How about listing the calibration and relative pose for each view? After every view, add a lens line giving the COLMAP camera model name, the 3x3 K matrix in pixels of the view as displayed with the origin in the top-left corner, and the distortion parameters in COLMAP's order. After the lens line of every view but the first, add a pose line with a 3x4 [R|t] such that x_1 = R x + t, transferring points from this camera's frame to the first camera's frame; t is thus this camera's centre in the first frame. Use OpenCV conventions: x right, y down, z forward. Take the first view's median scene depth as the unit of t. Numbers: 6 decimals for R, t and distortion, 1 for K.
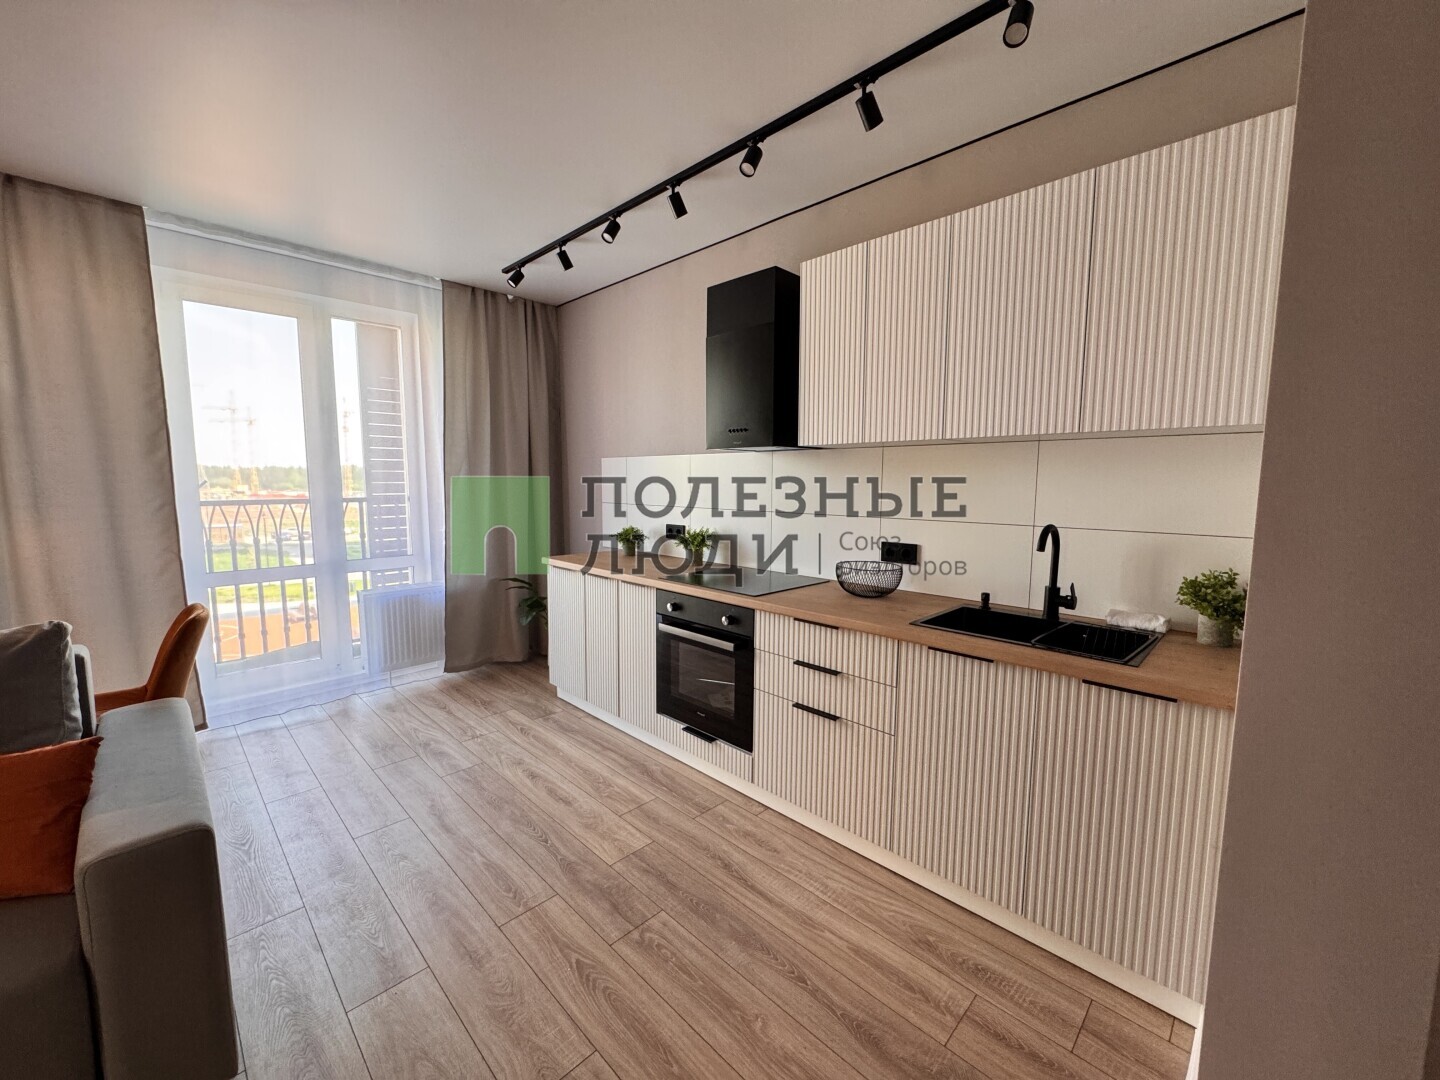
lens RADIAL K [[579.3, 0, 718.8], [0, 579.3, 538.9], [0, 0, 1]] dist [-0.001671, -0.000078]
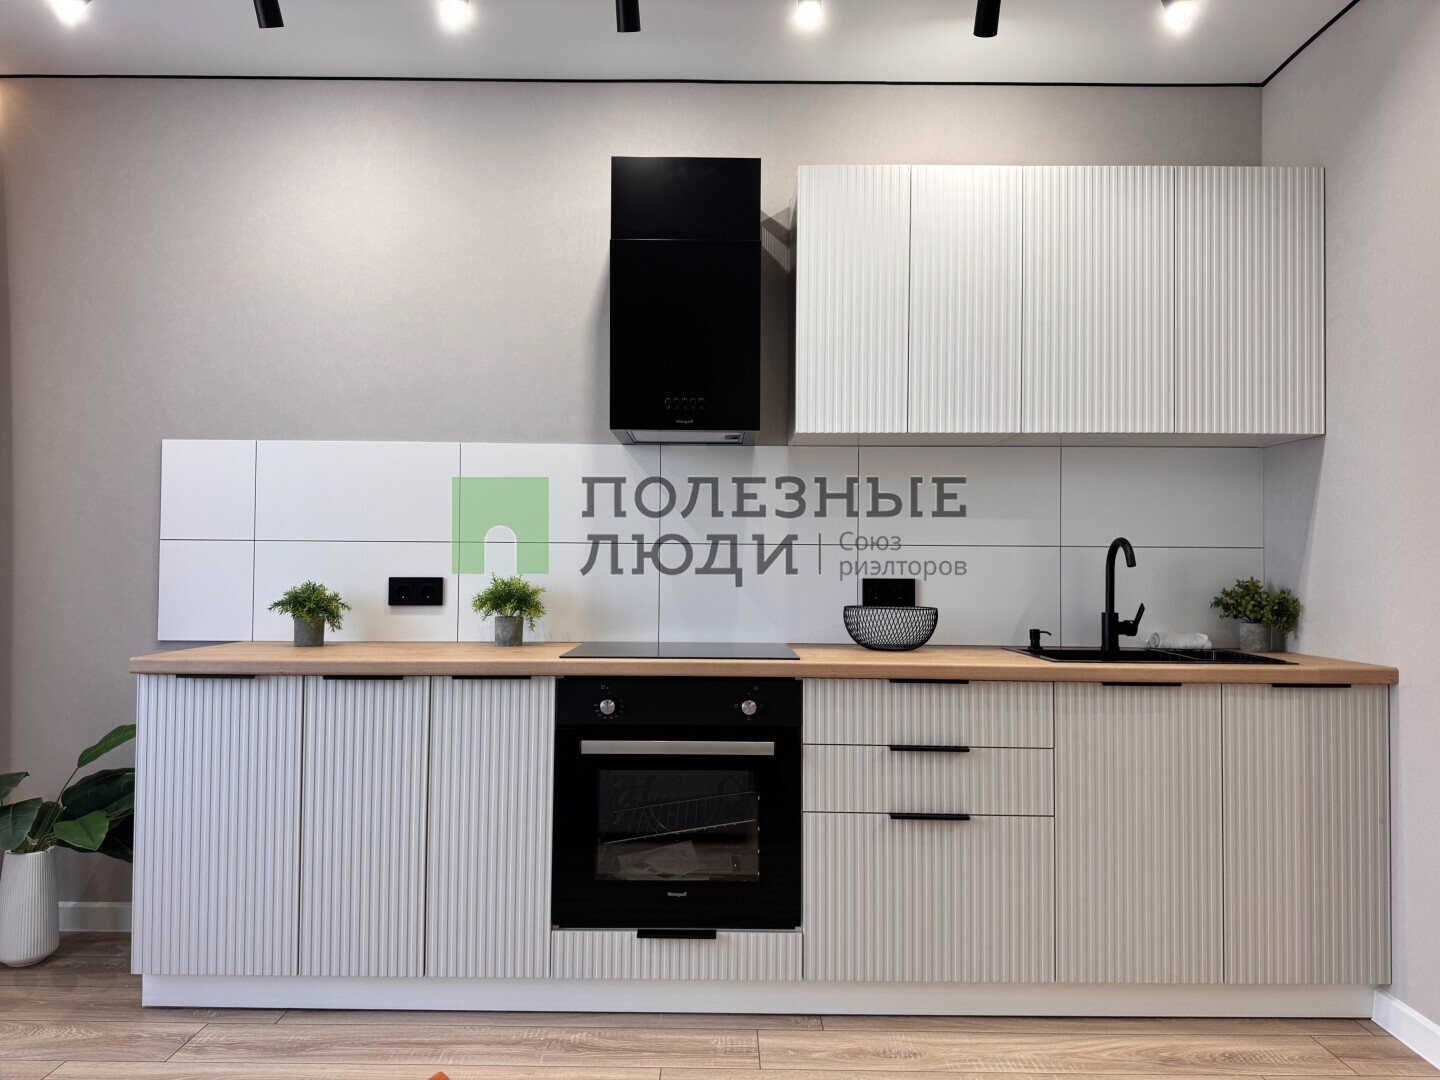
lens RADIAL K [[1025.8, 0, 718.6], [0, 1025.8, 542.0], [0, 0, 1]] dist [0.039568, -0.043751]
pose [[0.708615, 0.016611, 0.705400, -0.763812], [0.068512, 0.993379, -0.092216, 0.066414], [-0.702262, 0.113674, 0.702785, 0.263904]]
